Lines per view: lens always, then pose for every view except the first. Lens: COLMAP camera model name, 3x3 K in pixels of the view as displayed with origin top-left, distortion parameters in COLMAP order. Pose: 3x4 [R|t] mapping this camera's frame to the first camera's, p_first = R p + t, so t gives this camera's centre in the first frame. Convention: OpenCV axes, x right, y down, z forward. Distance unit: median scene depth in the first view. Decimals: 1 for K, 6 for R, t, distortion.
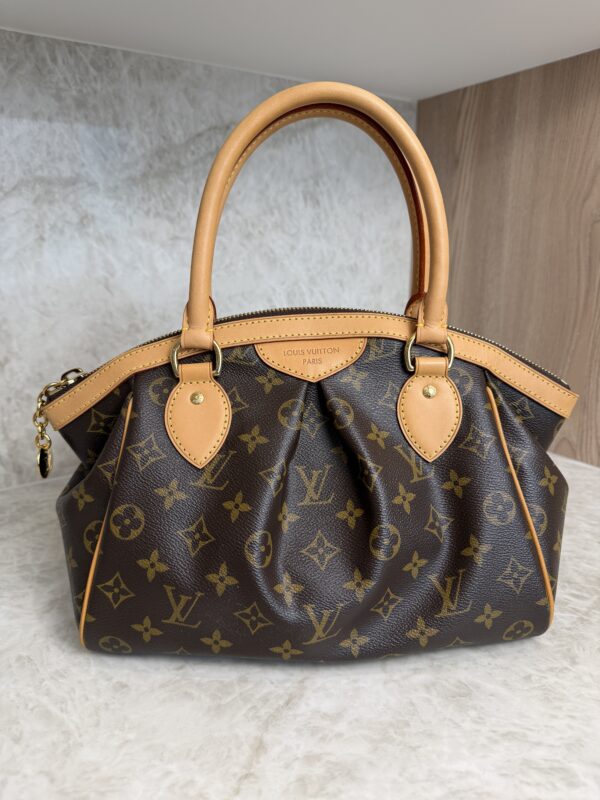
lens RADIAL K [[578.2, 0, 299.6], [0, 578.2, 403.1], [0, 0, 1]] dist [-0.000645, -0.027578]
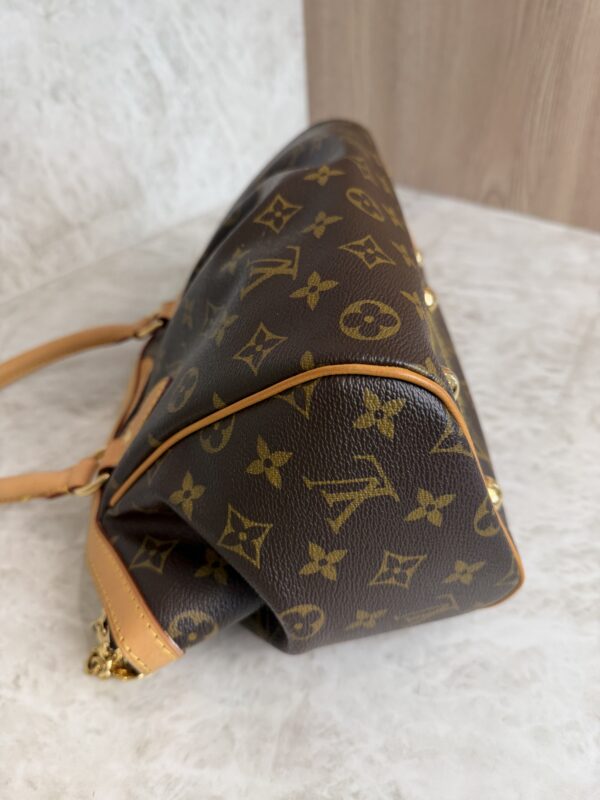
lens RADIAL K [[594.9, 0, 300.3], [0, 594.9, 402.4], [0, 0, 1]] dist [-0.048513, 0.009364]
pose [[0.961366, -0.202247, 0.186741, -0.158200], [0.110449, 0.904782, 0.411302, -0.093664], [-0.252145, -0.374787, 0.892165, 0.182848]]
